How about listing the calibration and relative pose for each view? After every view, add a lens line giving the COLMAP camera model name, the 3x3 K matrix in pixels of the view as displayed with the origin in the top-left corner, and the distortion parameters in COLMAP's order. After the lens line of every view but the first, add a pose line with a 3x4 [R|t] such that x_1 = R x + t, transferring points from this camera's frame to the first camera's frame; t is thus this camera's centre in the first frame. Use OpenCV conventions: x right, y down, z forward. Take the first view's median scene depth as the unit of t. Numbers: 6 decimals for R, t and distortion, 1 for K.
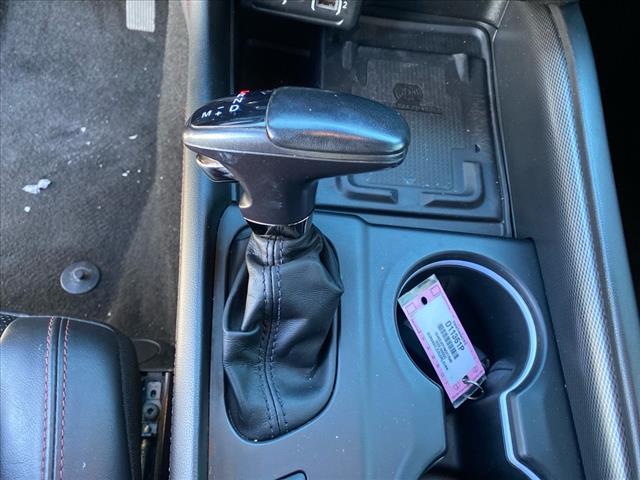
lens RADIAL K [[513.9, 0, 307.6], [0, 513.9, 239.4], [0, 0, 1]] dist [0.011454, 0.004676]
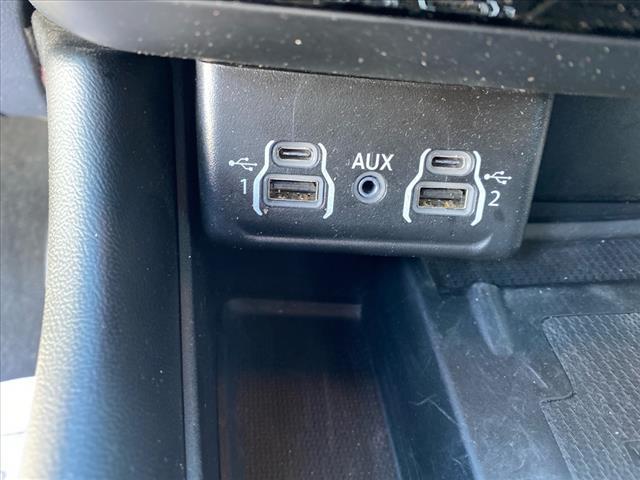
lens RADIAL K [[513.9, 0, 307.6], [0, 513.9, 239.4], [0, 0, 1]] dist [0.011454, 0.004676]
pose [[0.988702, -0.130866, 0.073088, -0.076836], [0.149083, 0.909132, -0.388913, -0.273518], [-0.015551, 0.395415, 0.918371, 0.605845]]
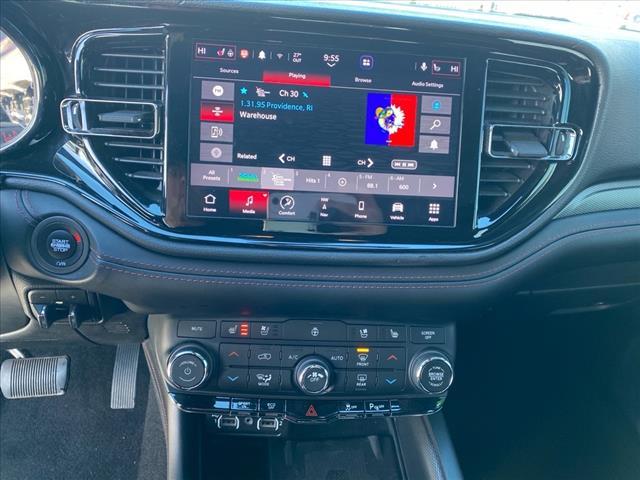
lens RADIAL K [[503.8, 0, 319.5], [0, 503.8, 234.6], [0, 0, 1]] dist [0.025901, -0.010382]
pose [[0.988135, -0.108506, 0.108697, 0.073731], [0.149432, 0.842708, -0.517217, -0.141379], [-0.035478, 0.527323, 0.848924, -0.395345]]
